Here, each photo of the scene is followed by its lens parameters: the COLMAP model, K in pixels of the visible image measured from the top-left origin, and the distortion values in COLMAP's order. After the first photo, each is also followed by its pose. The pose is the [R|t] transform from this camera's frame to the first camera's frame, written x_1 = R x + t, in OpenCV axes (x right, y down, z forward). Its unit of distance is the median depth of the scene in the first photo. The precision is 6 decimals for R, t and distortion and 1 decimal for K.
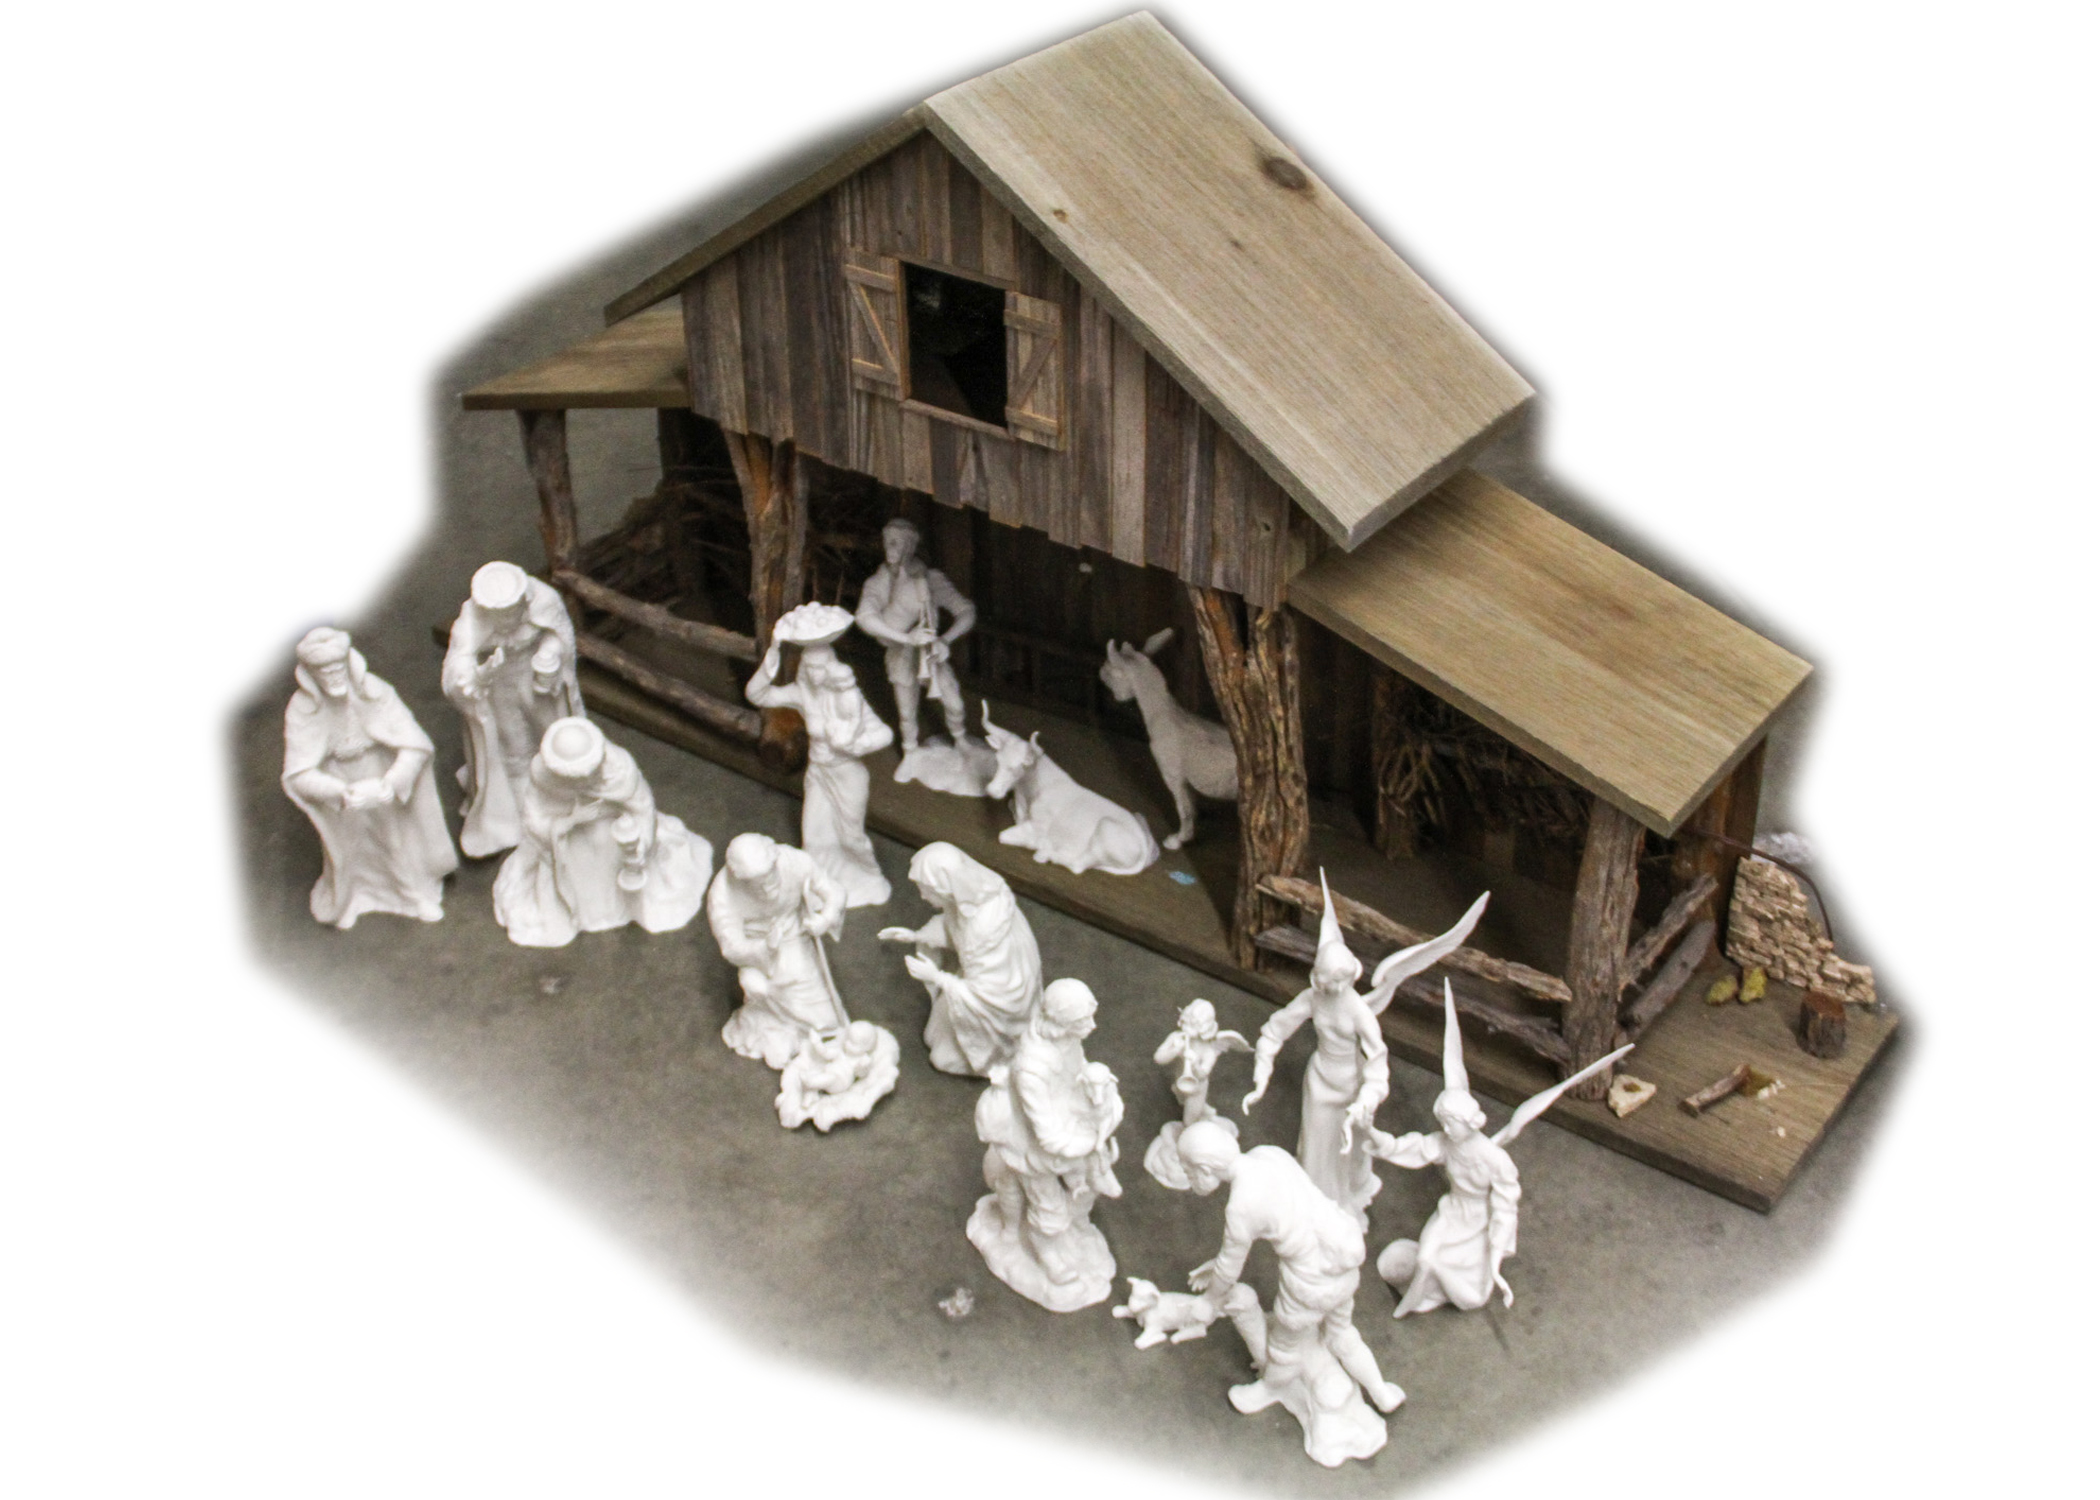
lens RADIAL K [[2493.2, 0, 1045.2], [0, 2493.2, 769.3], [0, 0, 1]] dist [-0.106911, 0.000000]
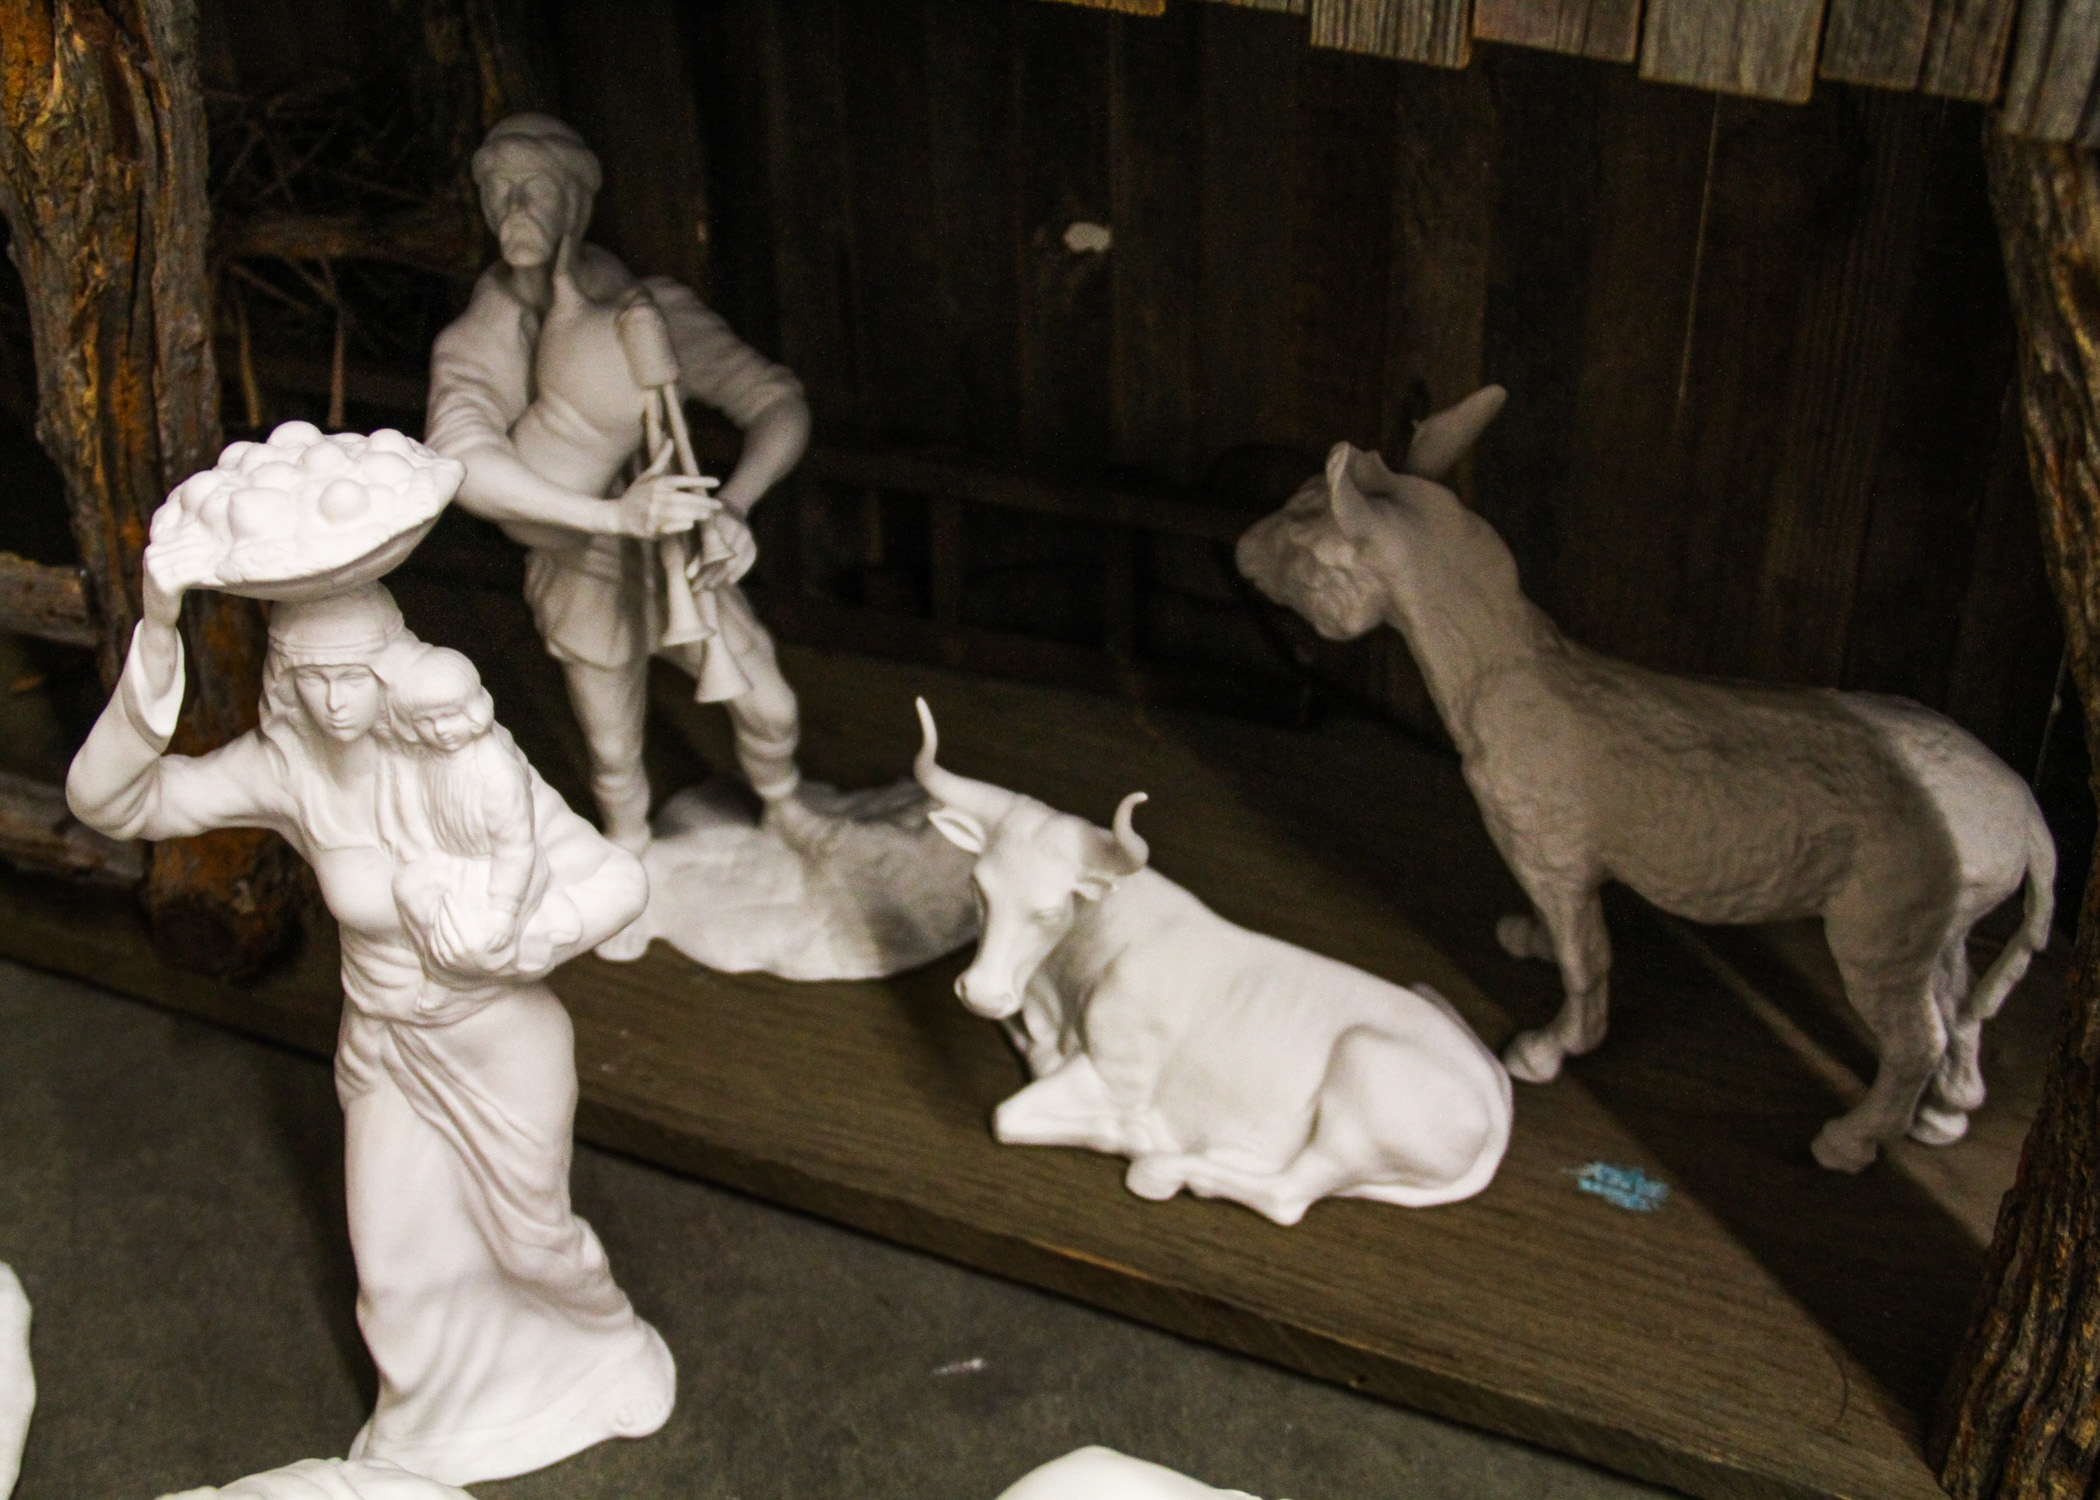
lens RADIAL K [[2869.4, 0, 1041.3], [0, 2869.4, 747.6], [0, 0, 1]] dist [0.052422, 0.000000]
pose [[0.974364, -0.129750, 0.183794, -0.076760], [0.118747, 0.990475, 0.069707, -0.045585], [-0.191088, -0.046095, 0.980490, 0.694850]]
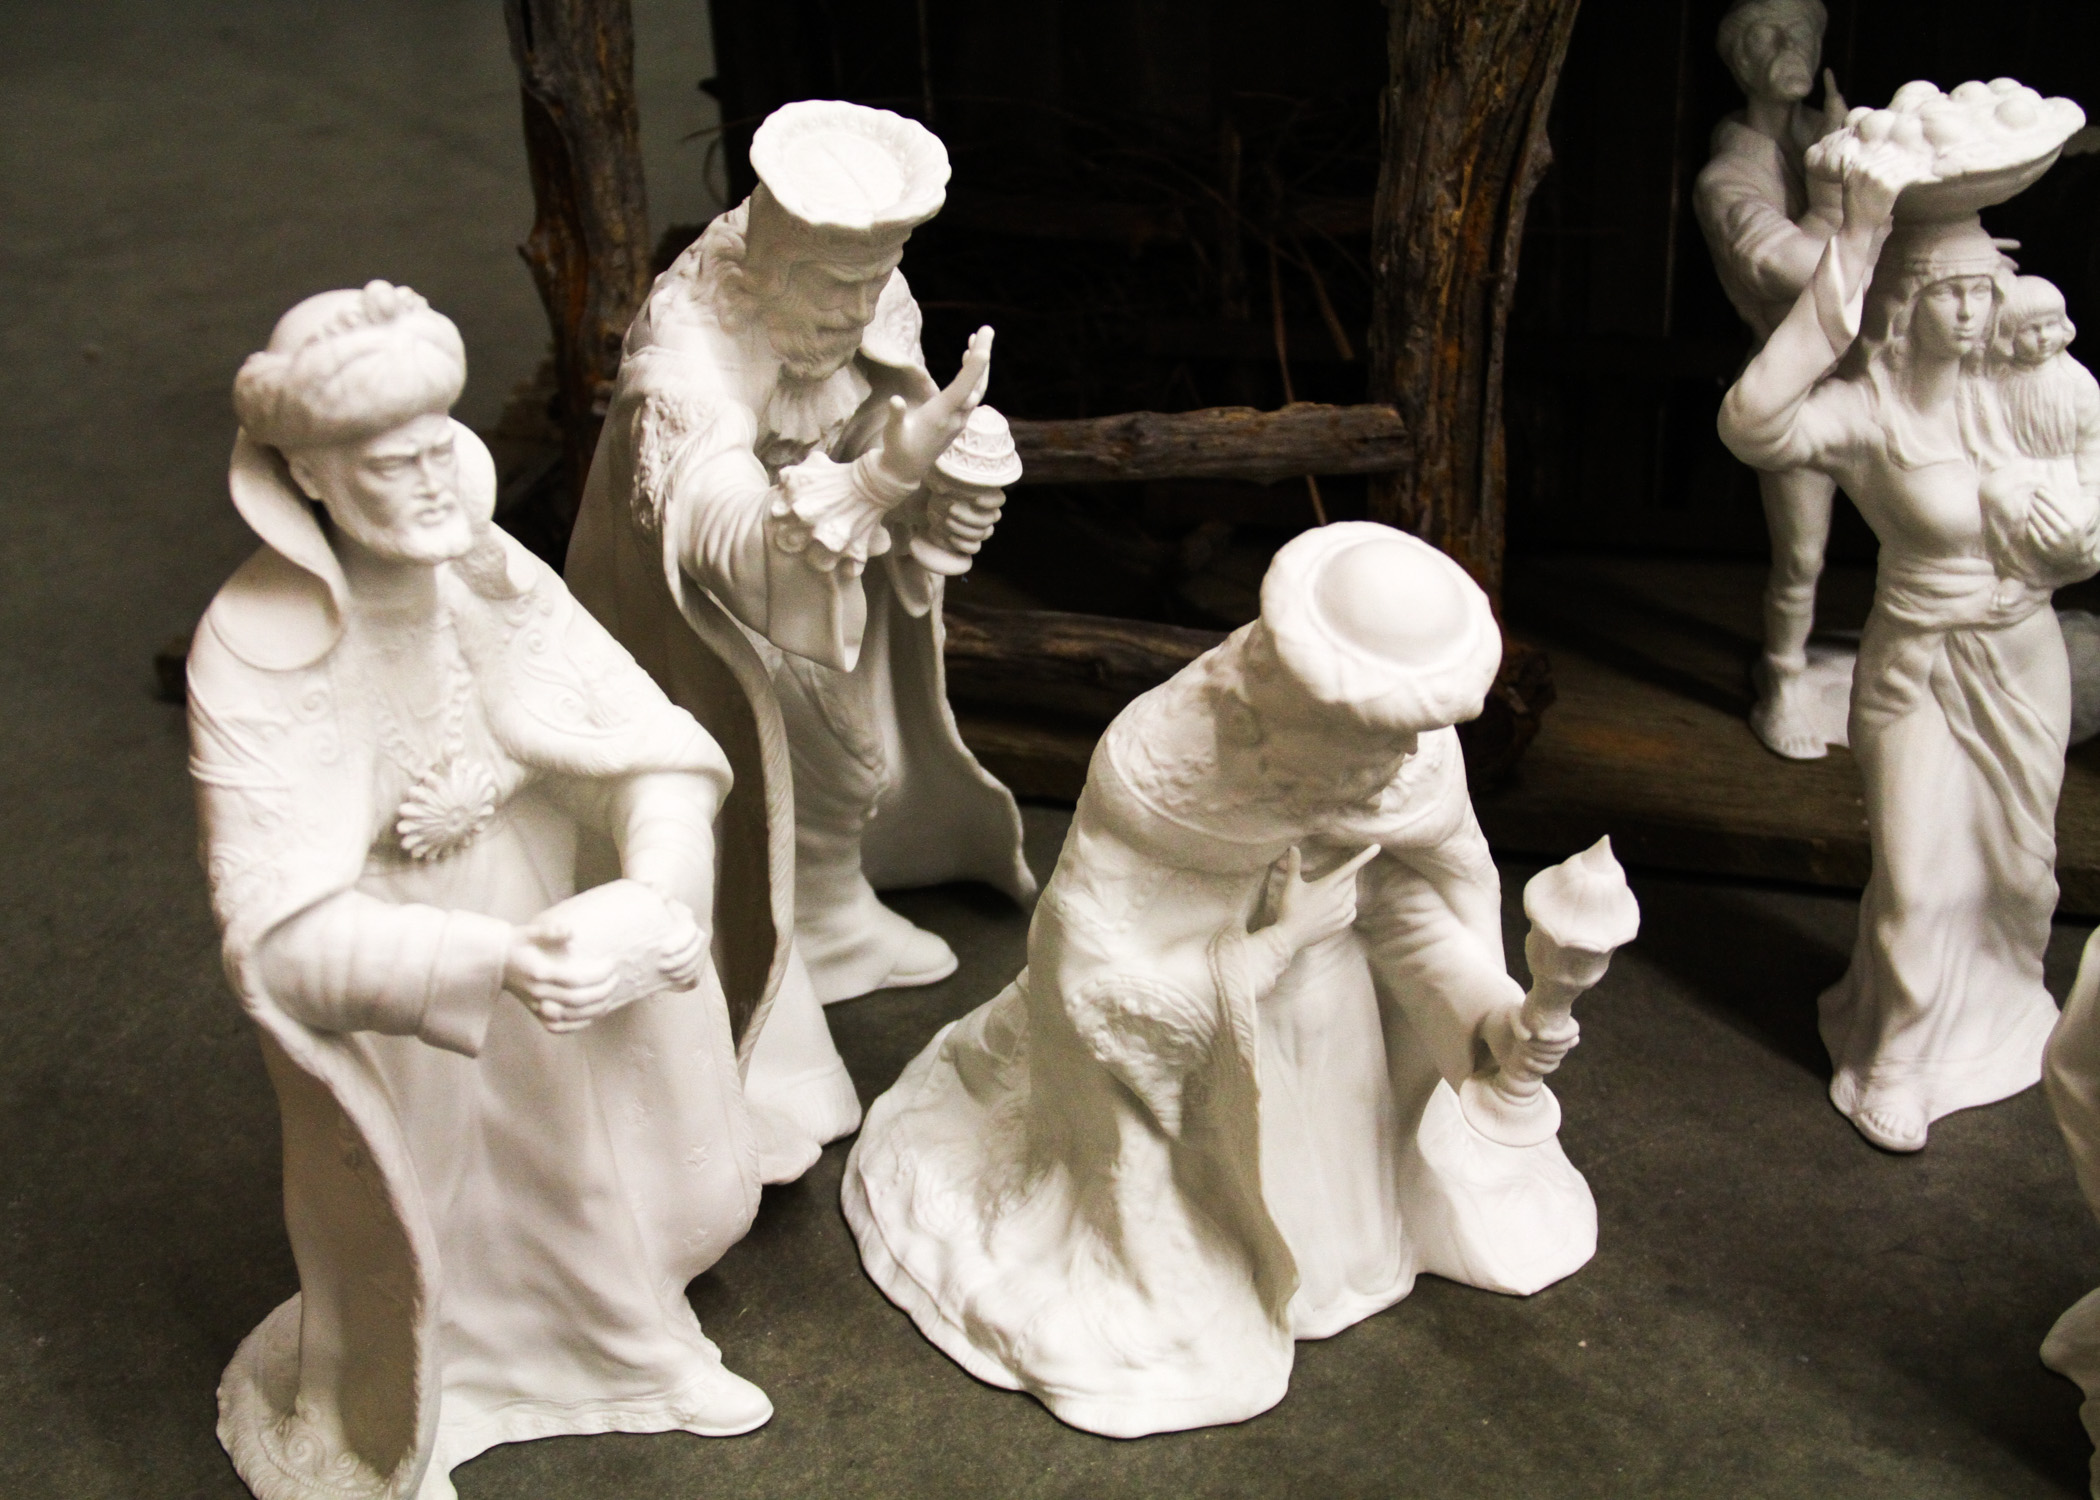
lens RADIAL K [[2929.6, 0, 1040.7], [0, 2929.6, 751.5], [0, 0, 1]] dist [0.058553, 0.000000]
pose [[0.943384, -0.156166, 0.292639, -0.312364], [0.194713, 0.974961, -0.107414, 0.030625], [-0.268538, 0.158313, 0.950171, 0.700424]]
